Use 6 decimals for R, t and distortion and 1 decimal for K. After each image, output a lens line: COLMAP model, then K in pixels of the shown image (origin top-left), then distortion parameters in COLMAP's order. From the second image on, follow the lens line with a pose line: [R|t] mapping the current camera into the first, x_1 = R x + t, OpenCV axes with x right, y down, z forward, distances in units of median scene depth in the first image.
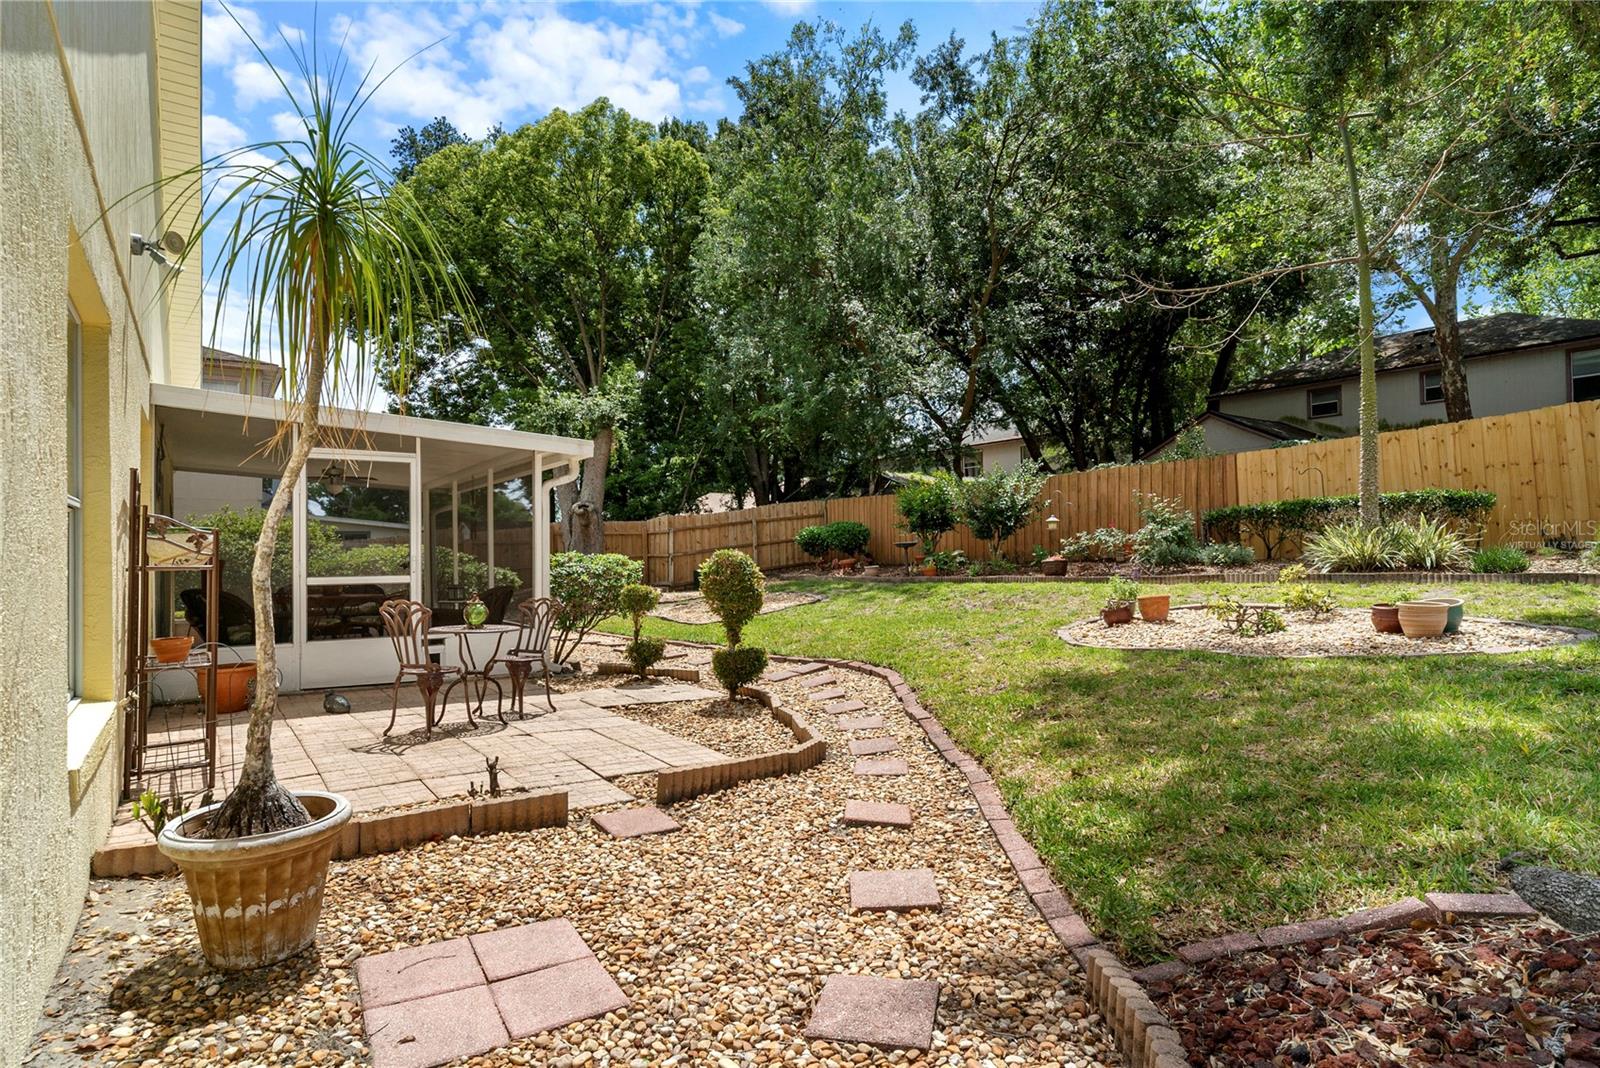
lens RADIAL K [[833.6, 0, 790.9], [0, 833.6, 537.9], [0, 0, 1]] dist [-0.005047, 0.000751]
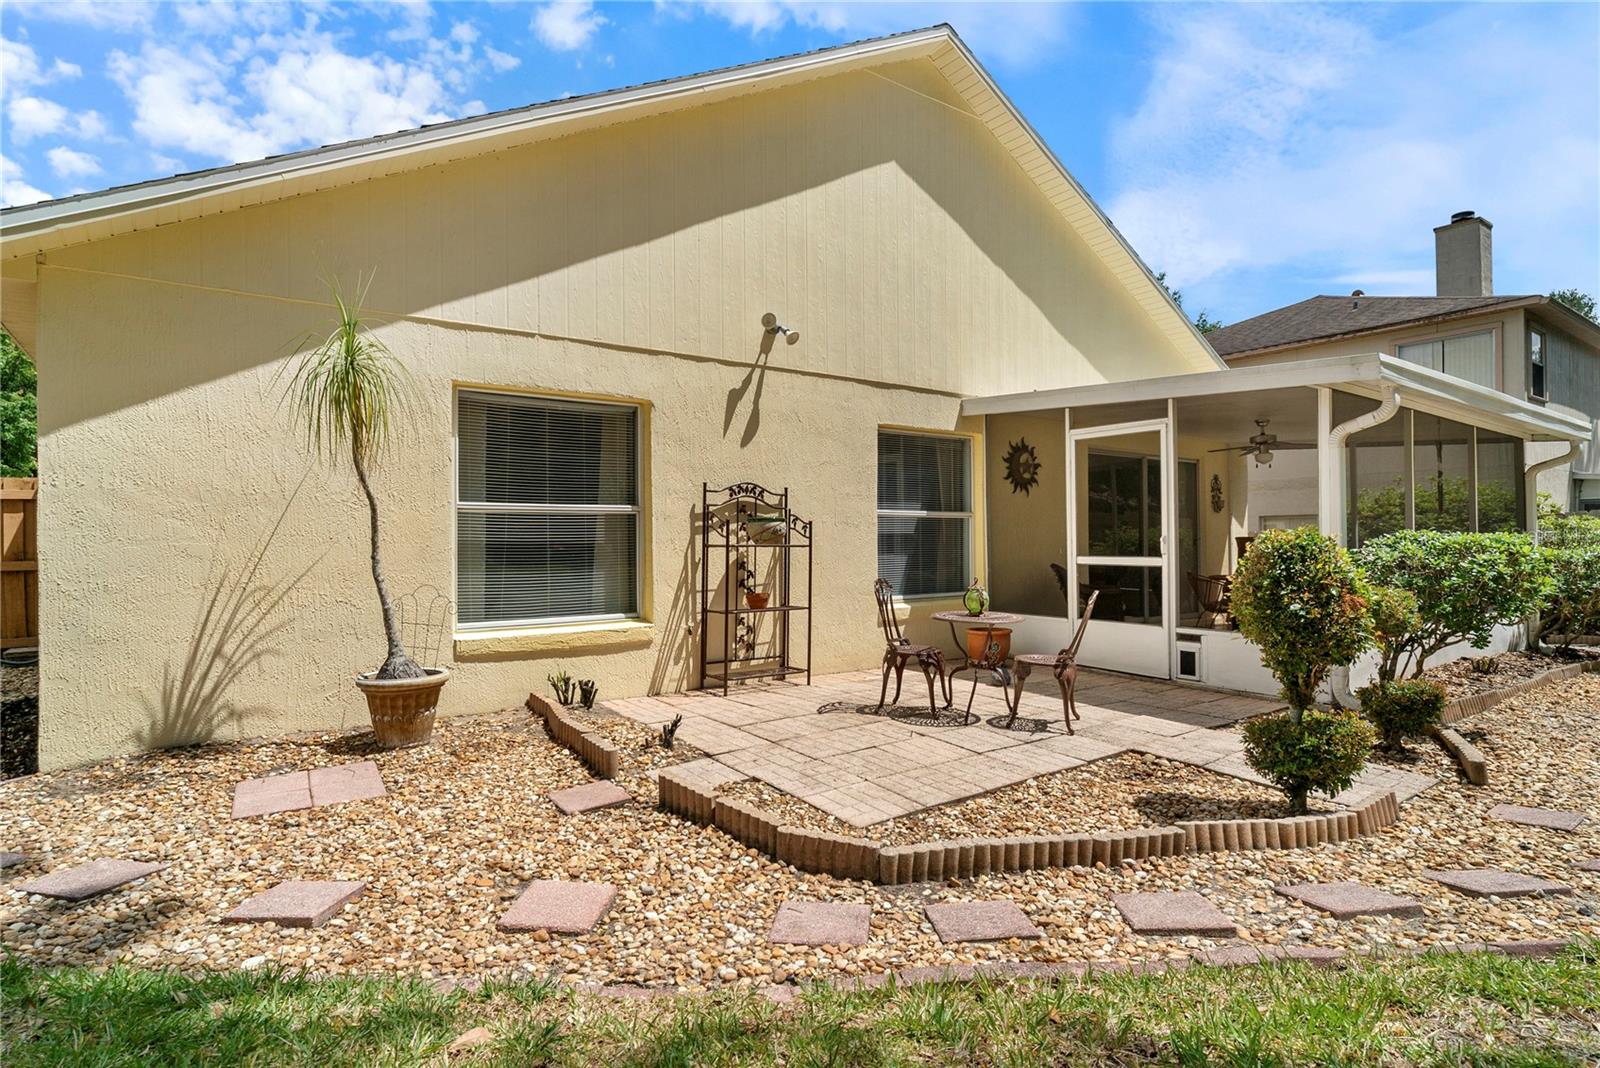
lens RADIAL K [[833.6, 0, 799.9], [0, 833.6, 530.9], [0, 0, 1]] dist [-0.005047, 0.000751]
pose [[0.010630, 0.000011, -0.999944, 0.137699], [0.028509, 0.999593, 0.000314, 0.001793], [0.999537, -0.028511, 0.010625, 0.200575]]
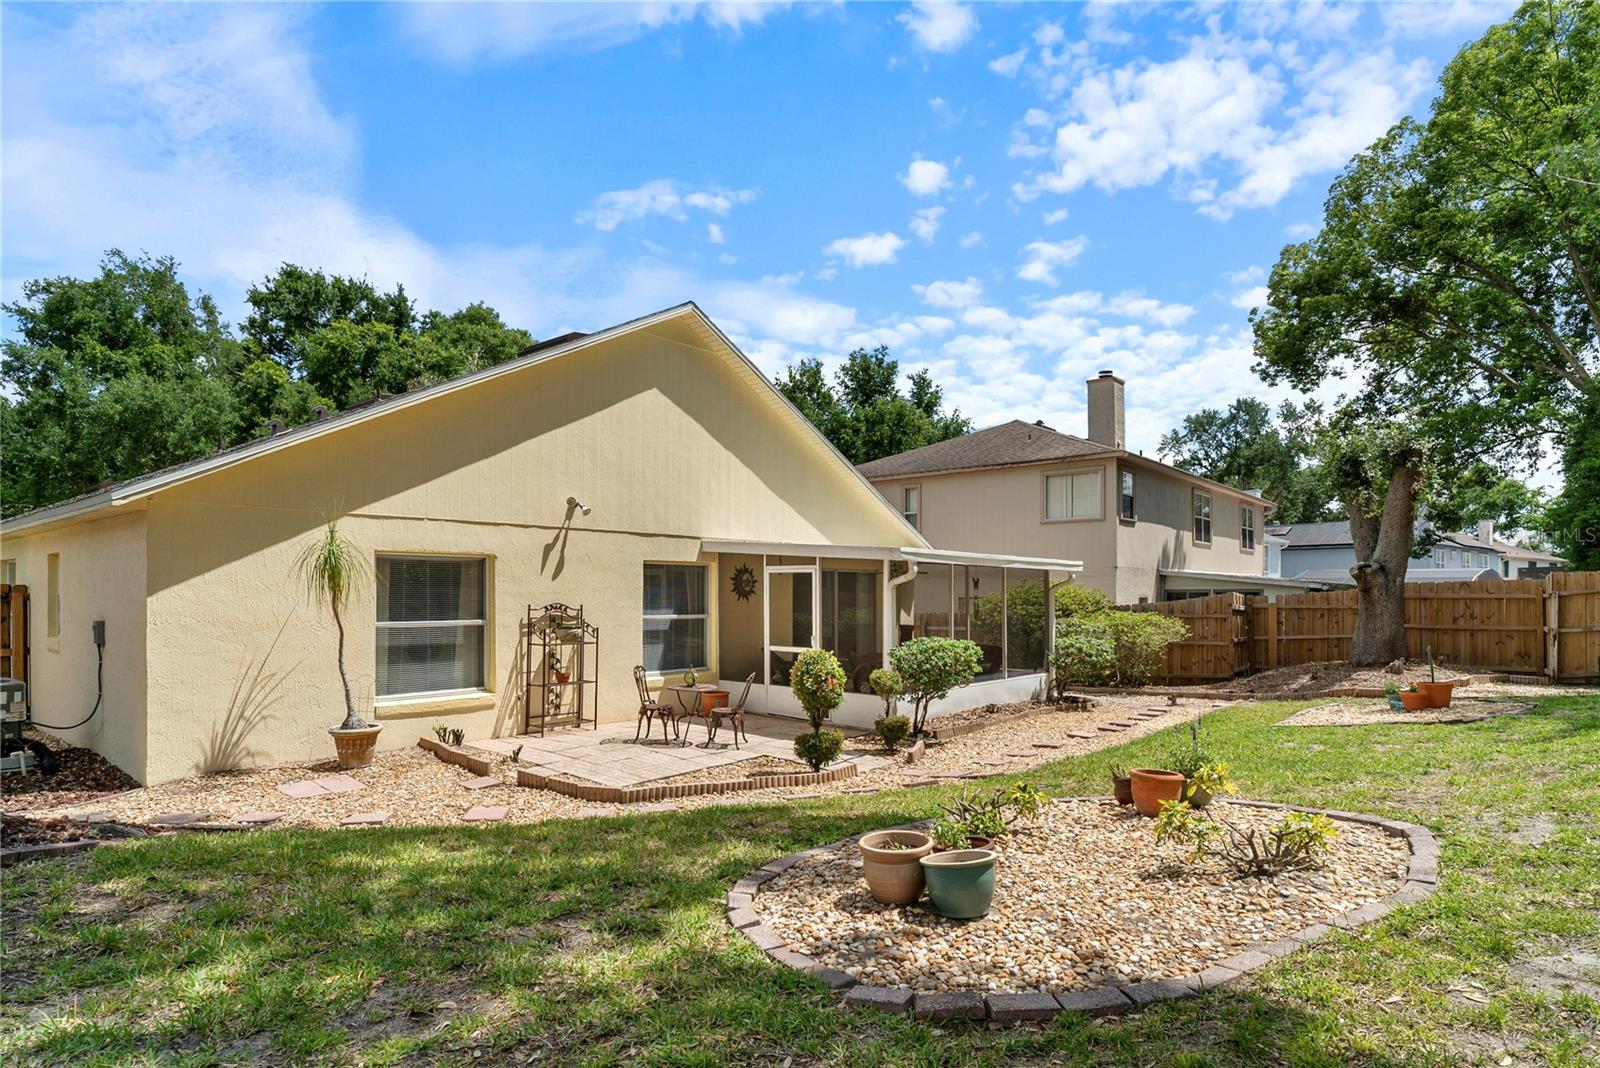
lens RADIAL K [[833.6, 0, 794.6], [0, 833.6, 599.9], [0, 0, 1]] dist [-0.005047, 0.000751]
pose [[0.244711, 0.014660, -0.969485, 0.324473], [0.016231, 0.999684, 0.019214, -0.024024], [0.969460, -0.020437, 0.244396, 0.200864]]
